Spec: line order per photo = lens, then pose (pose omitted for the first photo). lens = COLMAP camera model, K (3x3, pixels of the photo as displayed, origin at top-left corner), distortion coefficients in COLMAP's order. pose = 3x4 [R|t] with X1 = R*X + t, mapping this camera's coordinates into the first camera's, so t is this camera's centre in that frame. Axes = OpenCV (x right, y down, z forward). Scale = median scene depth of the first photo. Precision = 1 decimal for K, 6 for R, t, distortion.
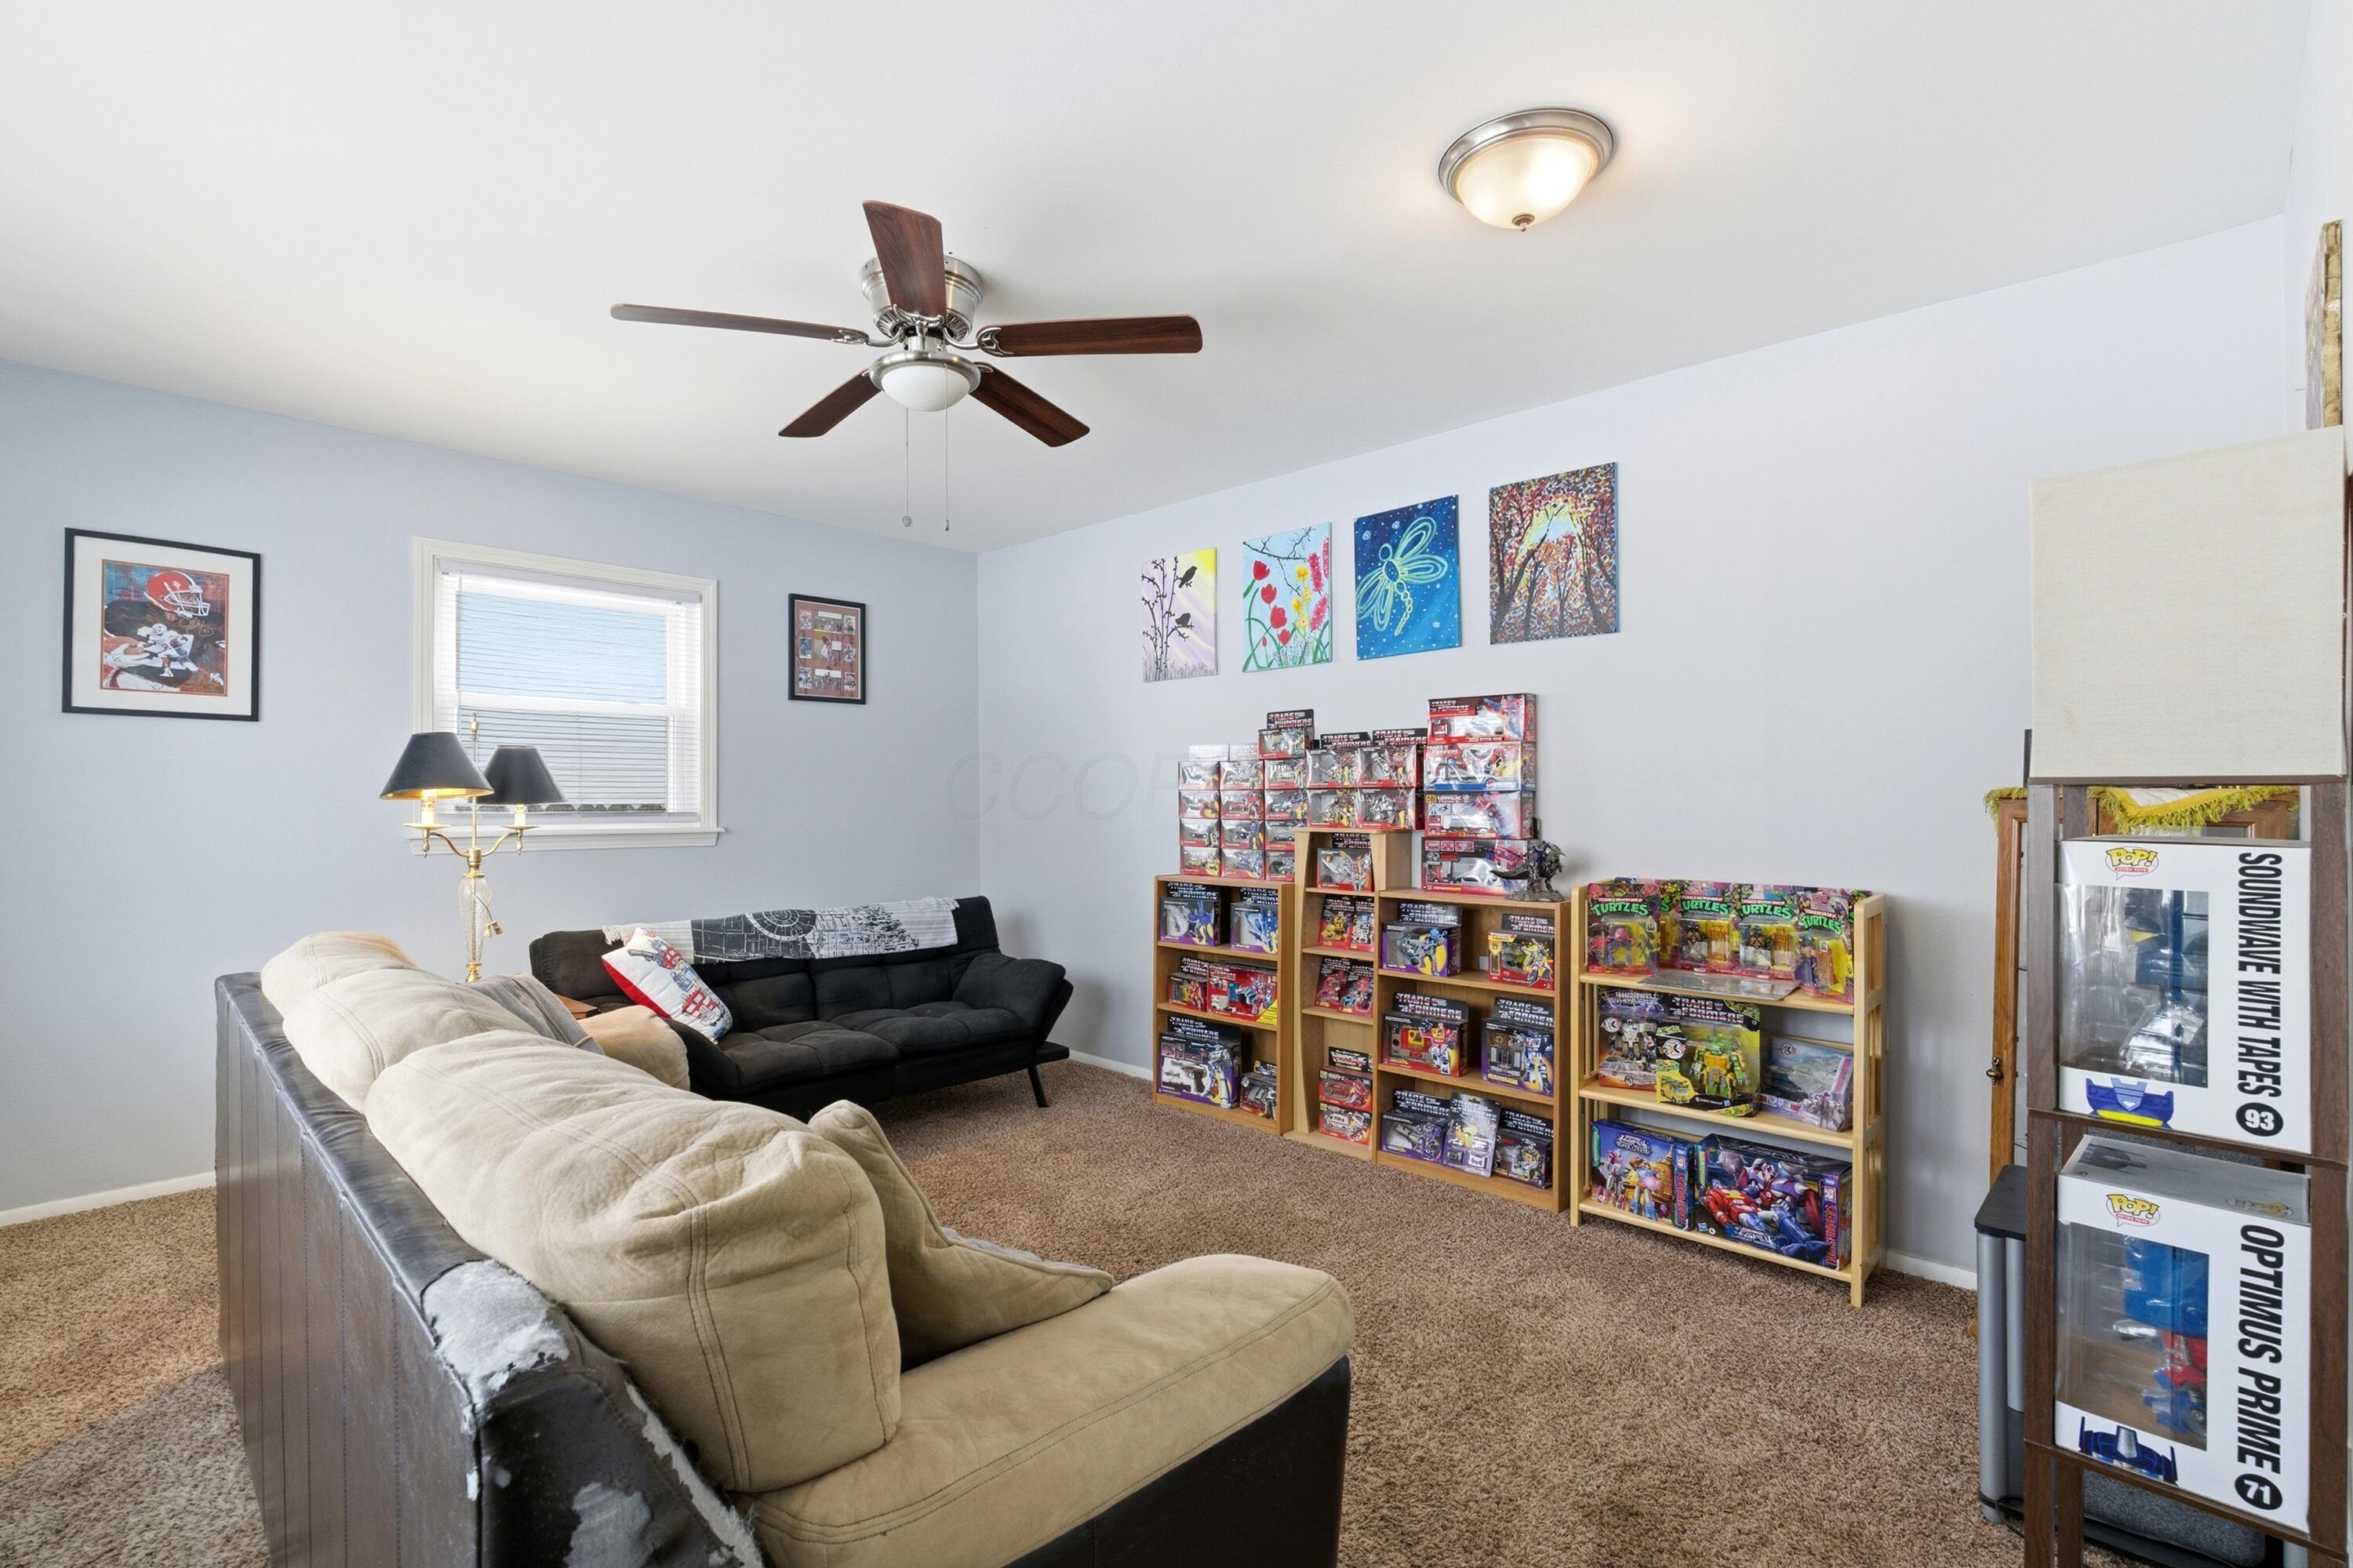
lens RADIAL K [[1074.1, 0, 1179.5], [0, 1074.1, 791.7], [0, 0, 1]] dist [-0.002650, 0.001698]
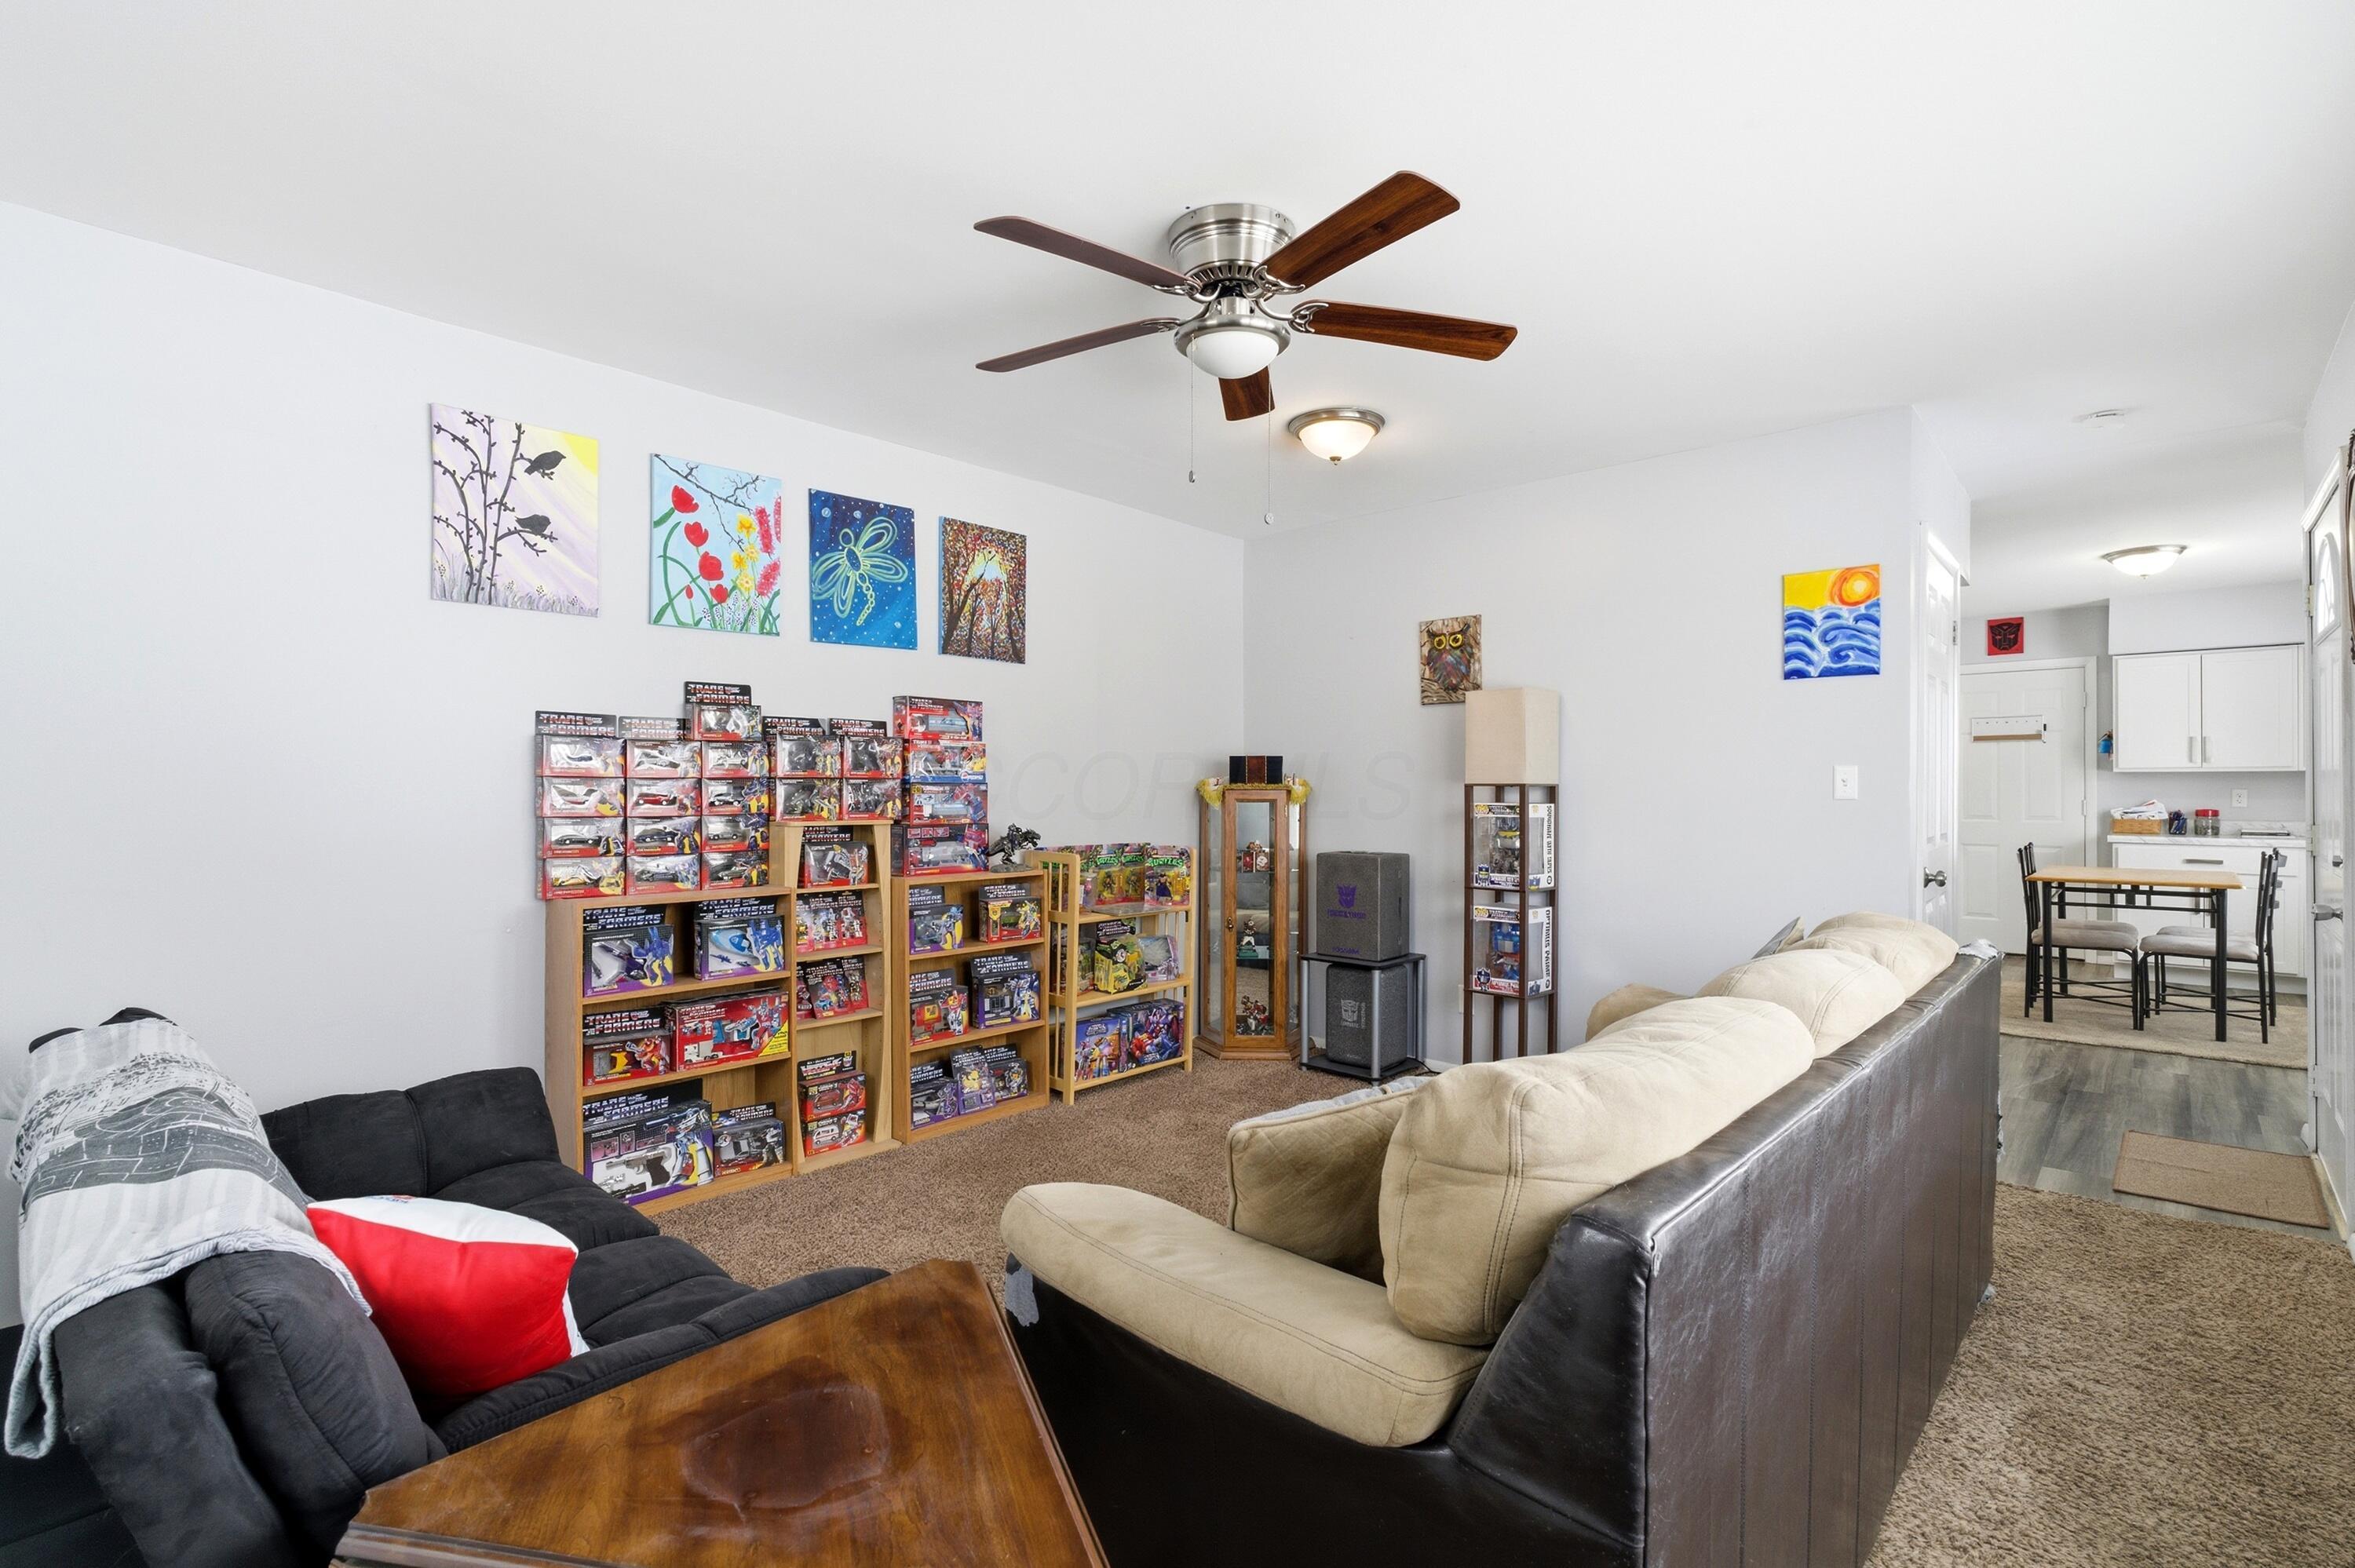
lens RADIAL K [[1074.9, 0, 1160.9], [0, 1074.9, 789.5], [0, 0, 1]] dist [-0.002650, 0.001698]
pose [[-0.005184, -0.001850, 0.999985, -0.797731], [-0.008686, 0.999961, 0.001805, 0.002356], [-0.999949, -0.008677, -0.005200, 0.723842]]
